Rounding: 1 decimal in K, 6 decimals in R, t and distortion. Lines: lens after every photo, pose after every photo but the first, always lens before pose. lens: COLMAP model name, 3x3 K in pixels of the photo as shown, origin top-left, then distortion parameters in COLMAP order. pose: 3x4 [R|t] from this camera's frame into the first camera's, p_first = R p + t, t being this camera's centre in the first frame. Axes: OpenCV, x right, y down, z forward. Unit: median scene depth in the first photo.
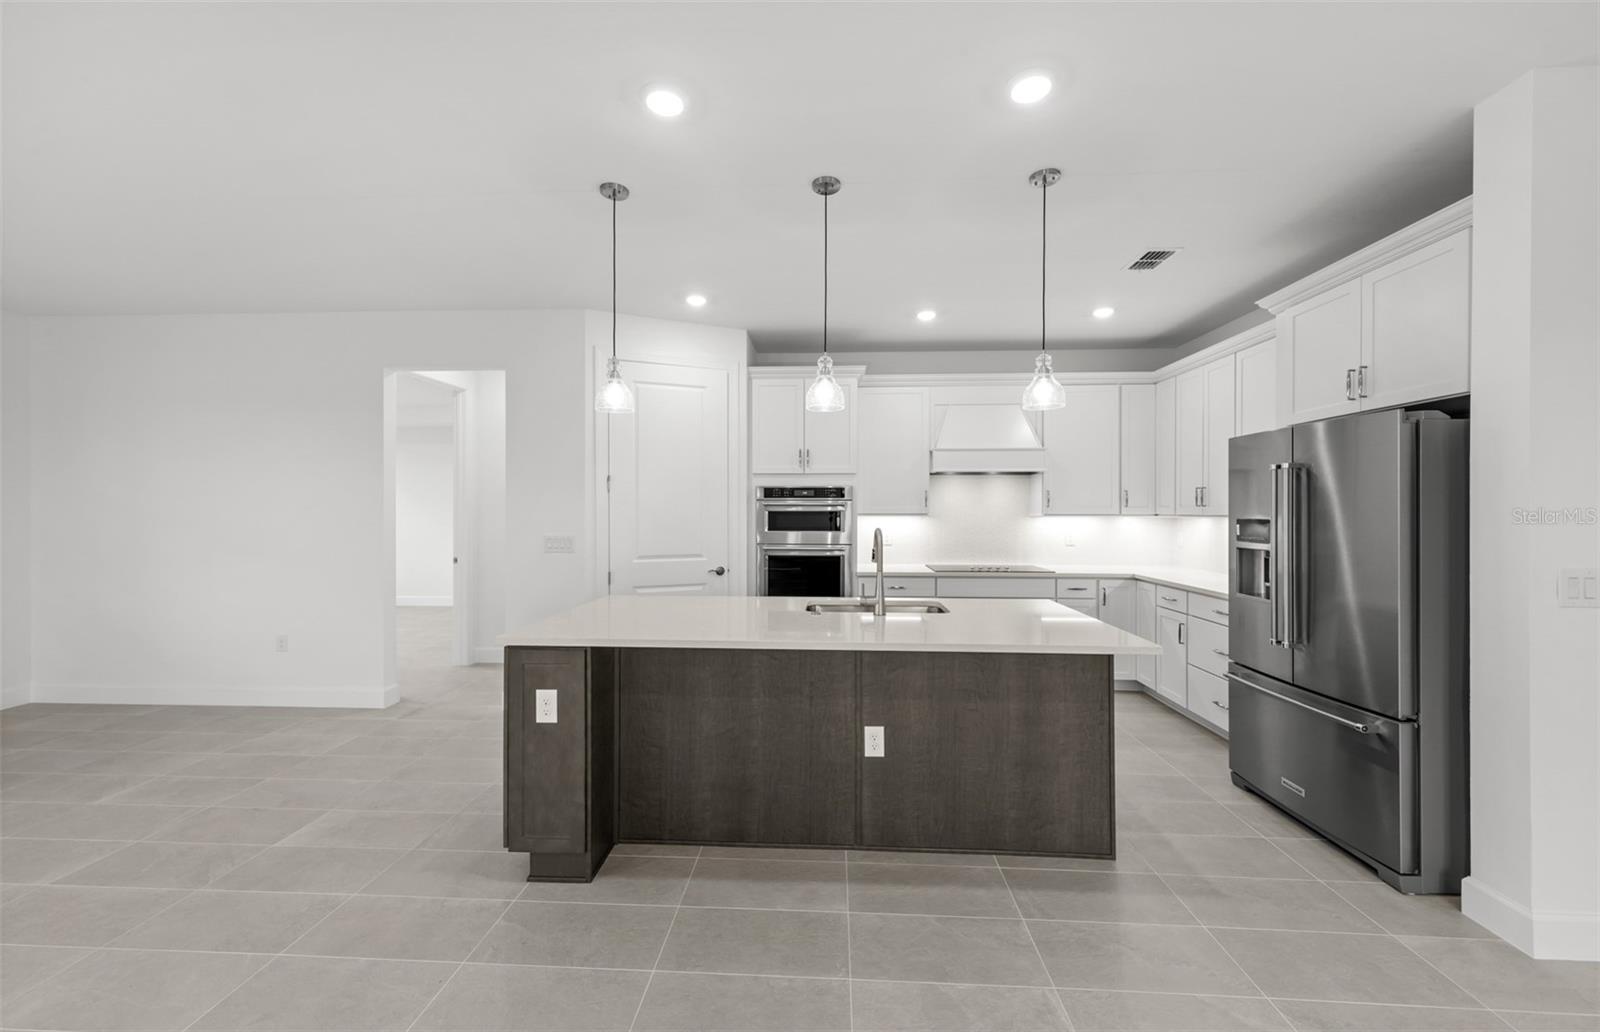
lens RADIAL K [[608.7, 0, 802.4], [0, 608.7, 513.6], [0, 0, 1]] dist [0.004547, 0.000078]
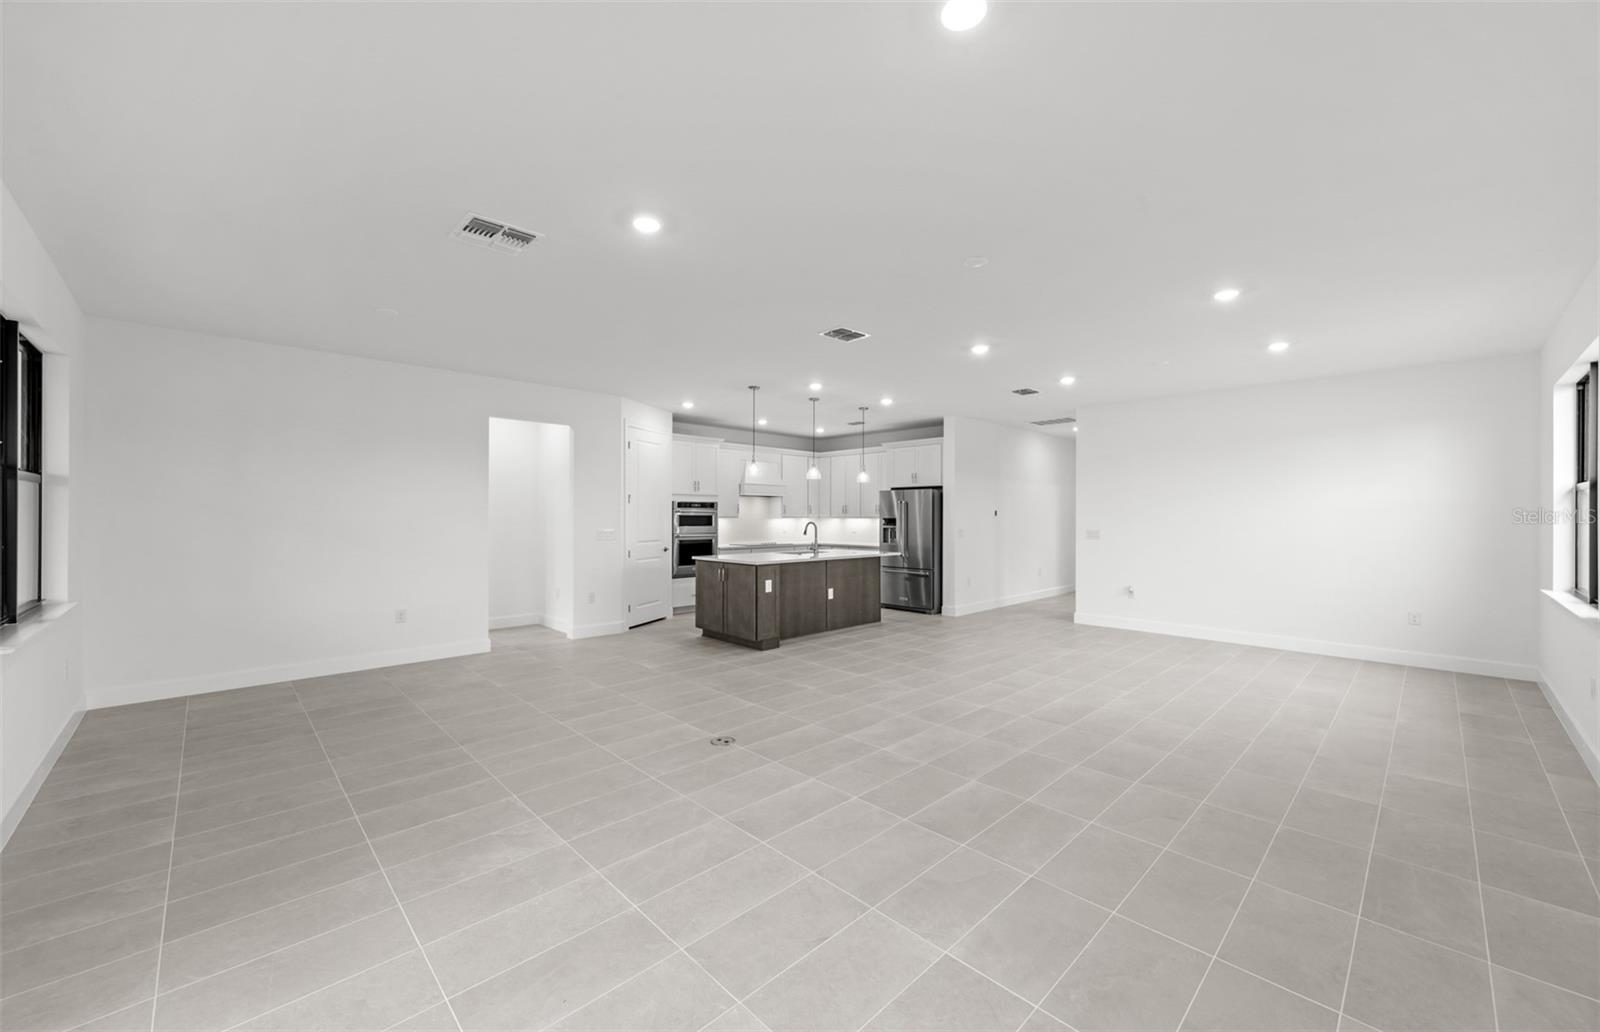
lens RADIAL K [[616.0, 0, 802.5], [0, 616.0, 517.7], [0, 0, 1]] dist [0.002776, 0.000094]
pose [[0.678491, -0.002052, 0.734606, -1.540043], [0.002076, 0.999997, 0.000876, 0.003042], [-0.734606, 0.000930, 0.678494, -0.655104]]
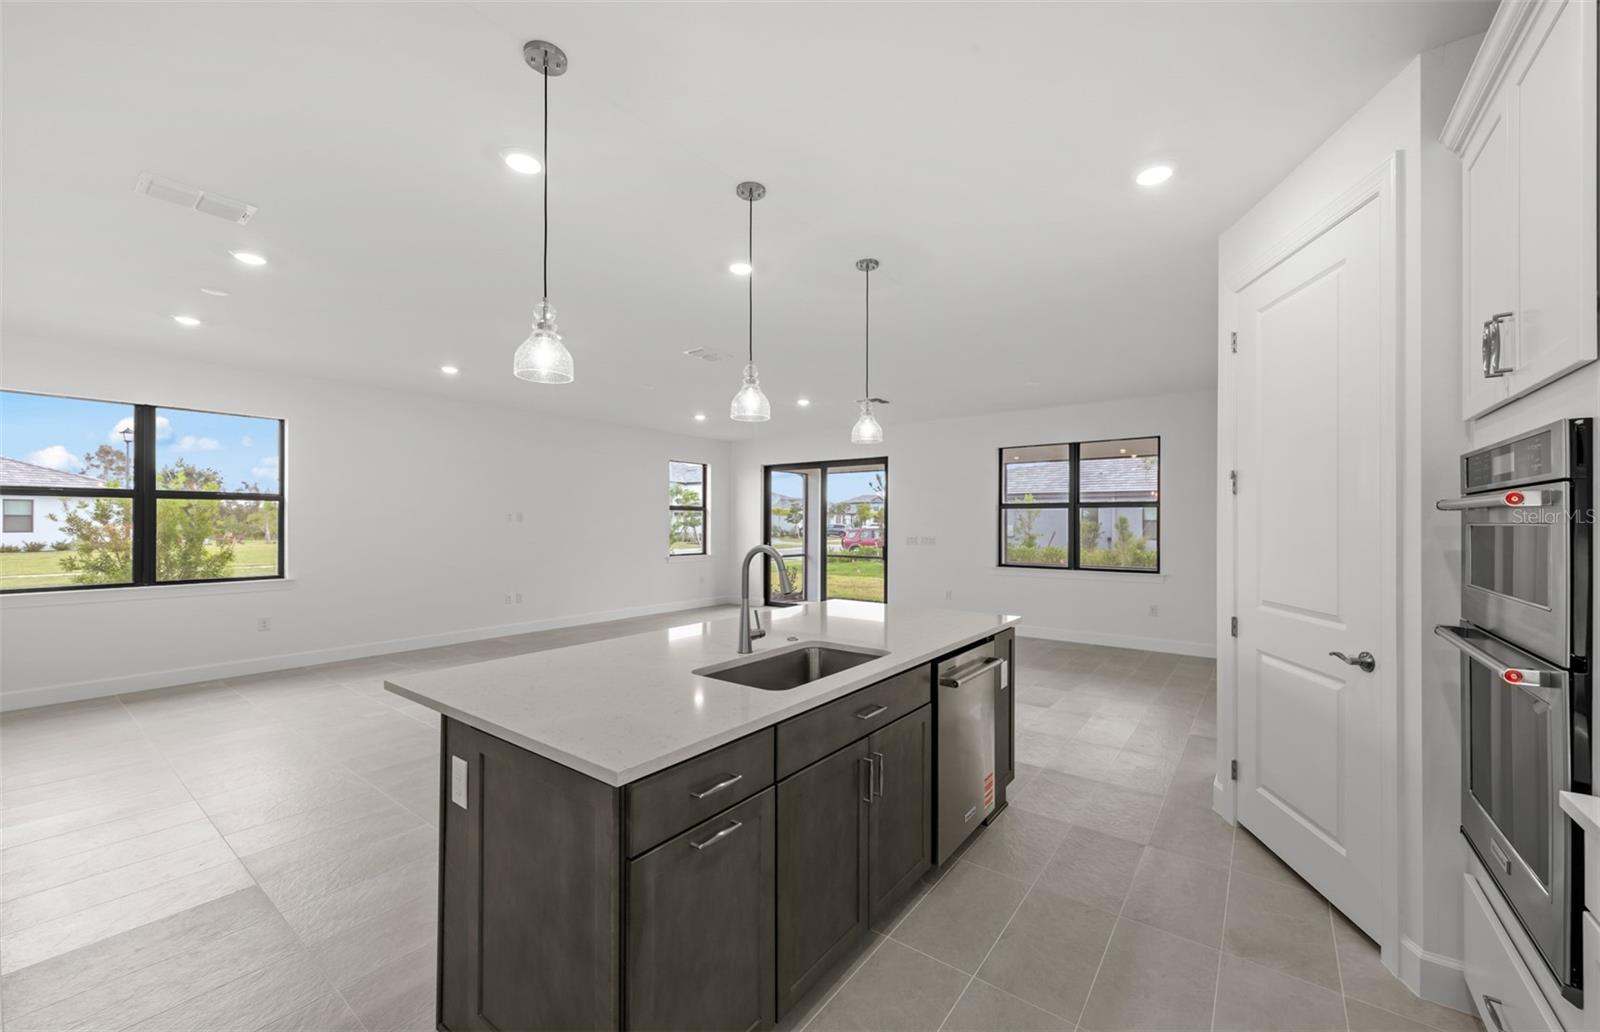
lens RADIAL K [[616.0, 0, 802.5], [0, 616.0, 517.7], [0, 0, 1]] dist [0.002776, 0.000094]
pose [[-0.558294, -0.009532, -0.829589, 0.612932], [-0.007839, 0.999950, -0.006214, -0.005181], [0.829606, 0.003034, -0.558340, 1.200589]]
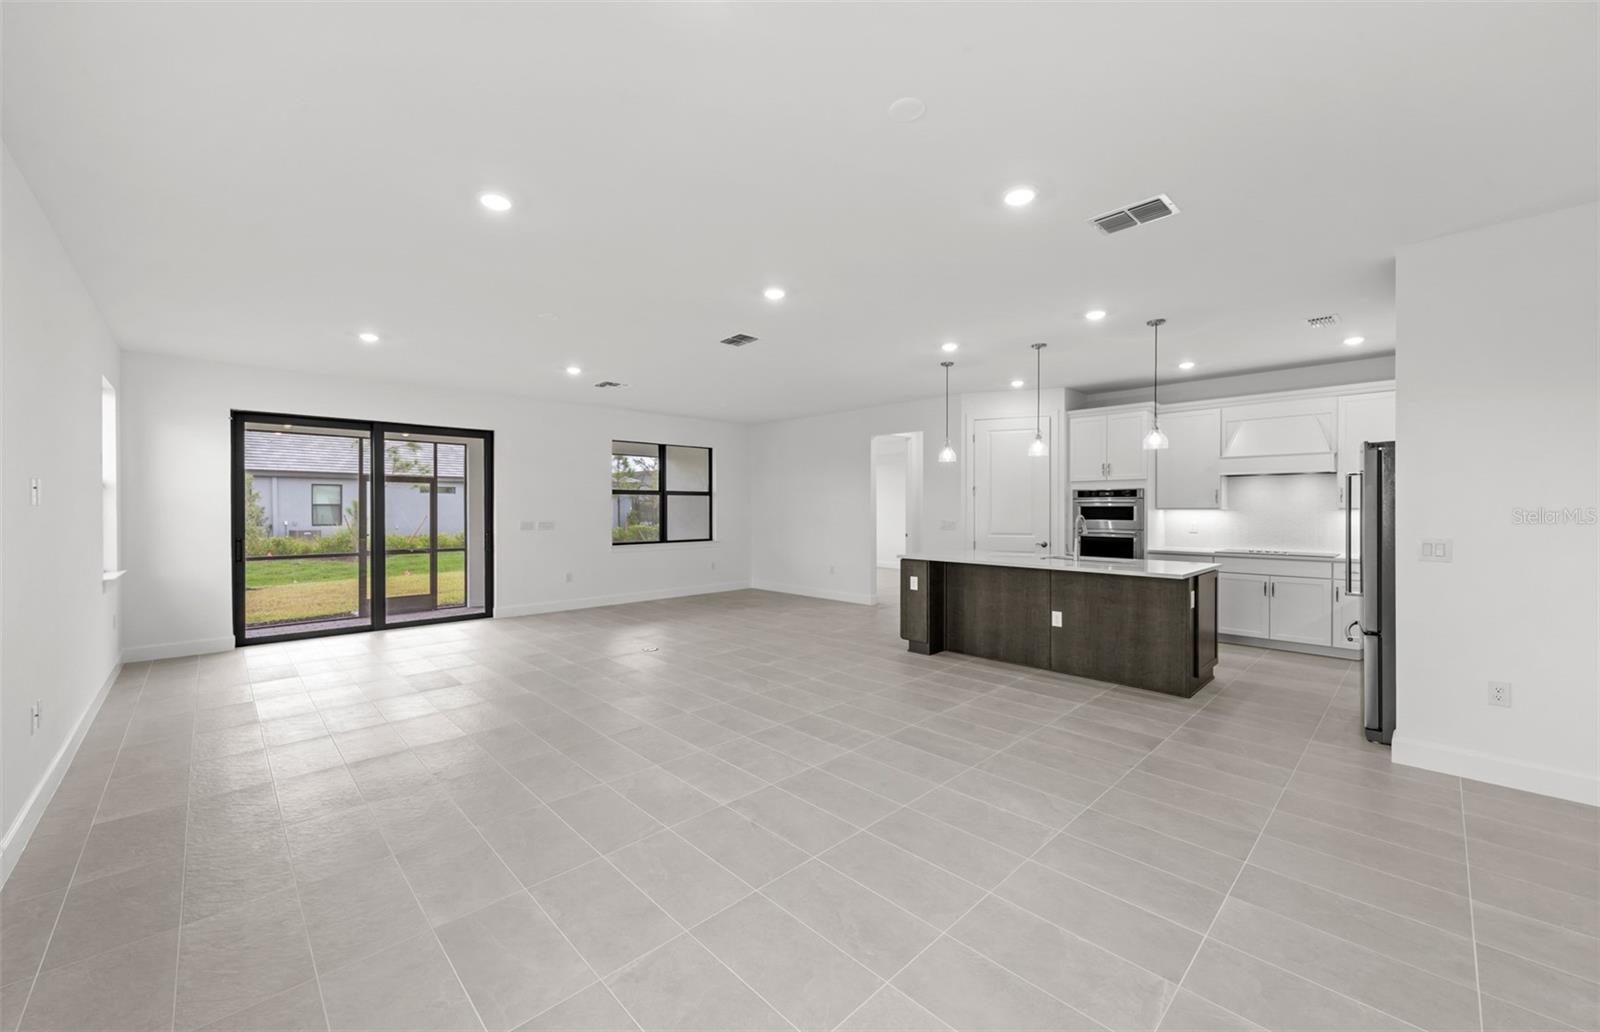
lens RADIAL K [[611.4, 0, 795.6], [0, 611.4, 514.3], [0, 0, 1]] dist [0.002467, 0.000125]
pose [[0.727832, 0.005477, -0.685734, 0.629778], [-0.001297, 0.999977, 0.006610, 0.008483], [0.685754, -0.003922, 0.727823, -0.775723]]
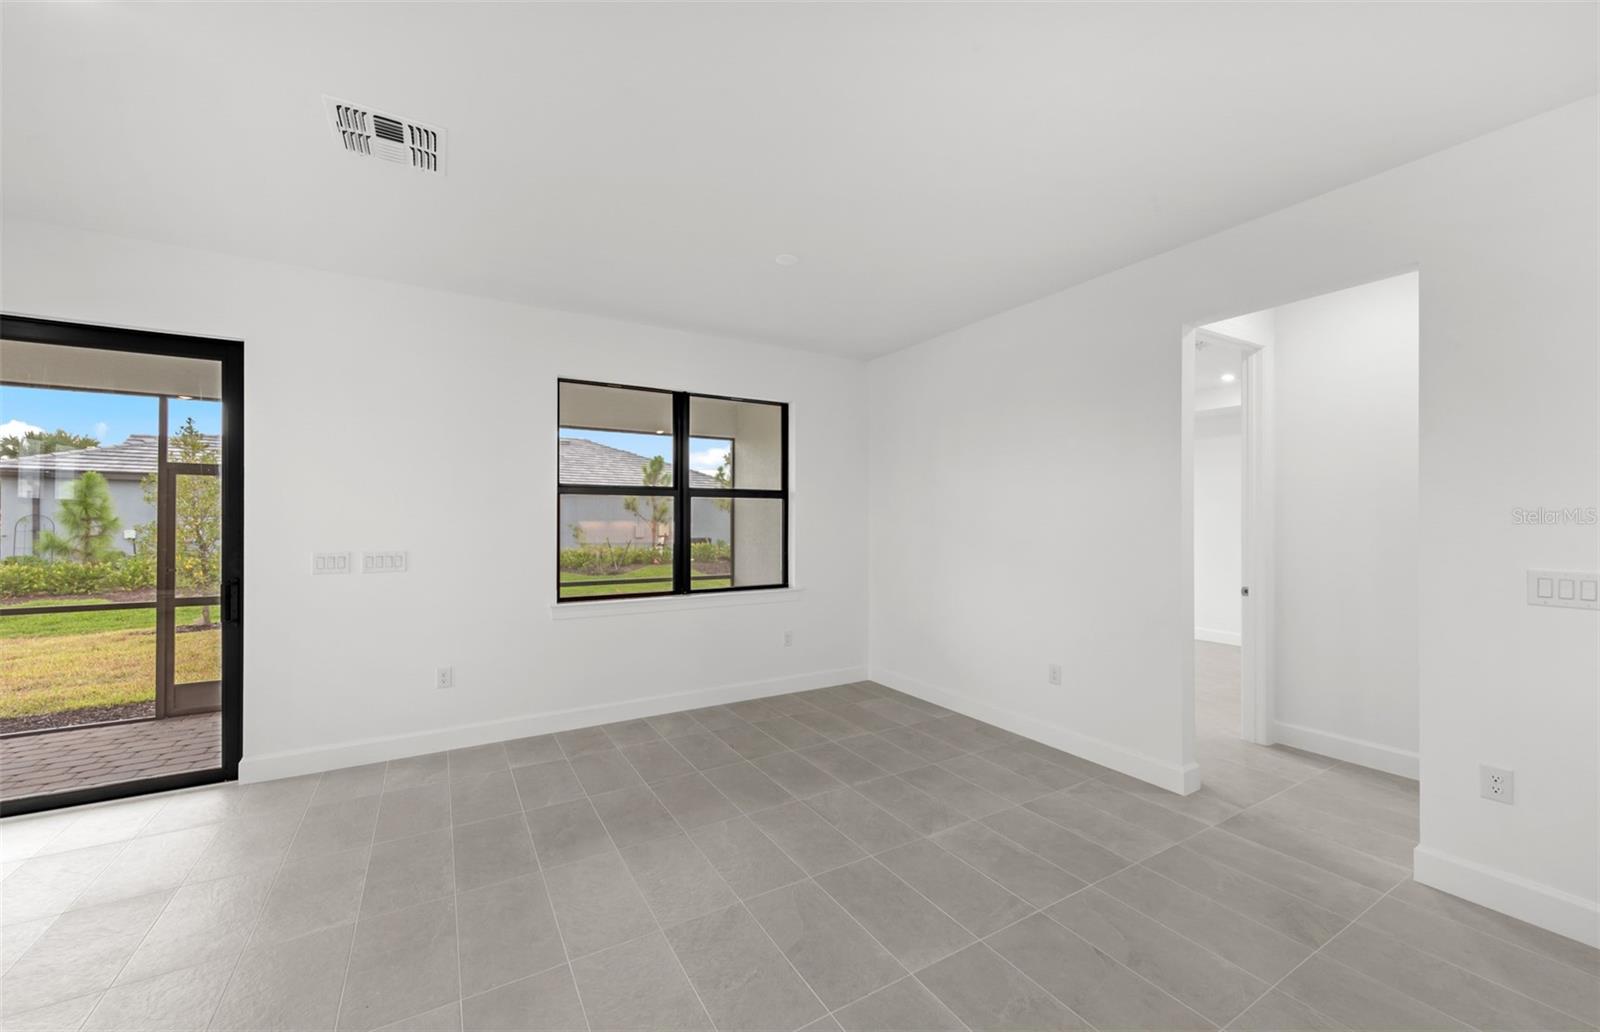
lens RADIAL K [[616.0, 0, 802.5], [0, 616.0, 517.7], [0, 0, 1]] dist [0.002776, 0.000094]
pose [[0.558438, -0.004539, -0.829534, -0.405392], [-0.003875, 0.999960, -0.008080, -0.001767], [0.829537, 0.007727, 0.558398, 0.266277]]
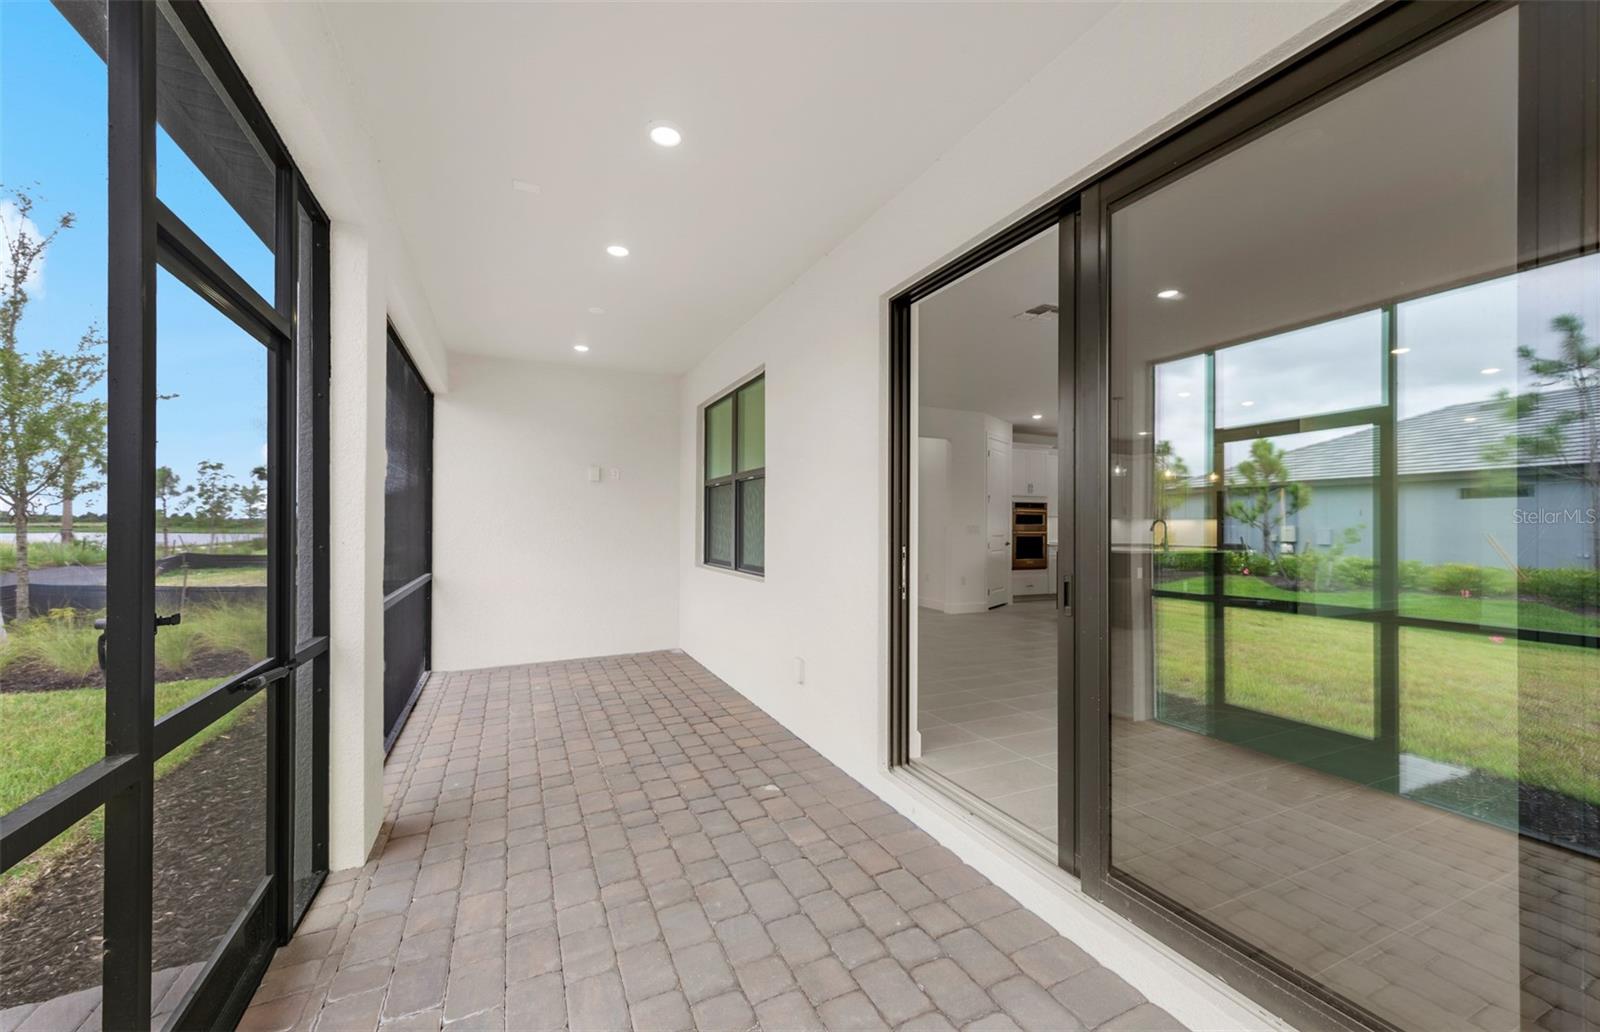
lens RADIAL K [[618.5, 0, 800.0], [0, 618.5, 516.0], [0, 0, 1]] dist [0.001863, 0.000170]
pose [[0.882167, 0.011343, 0.470801, -2.244024], [-0.001131, 0.999758, -0.021969, 0.064250], [-0.470936, 0.018847, 0.881966, -0.632852]]
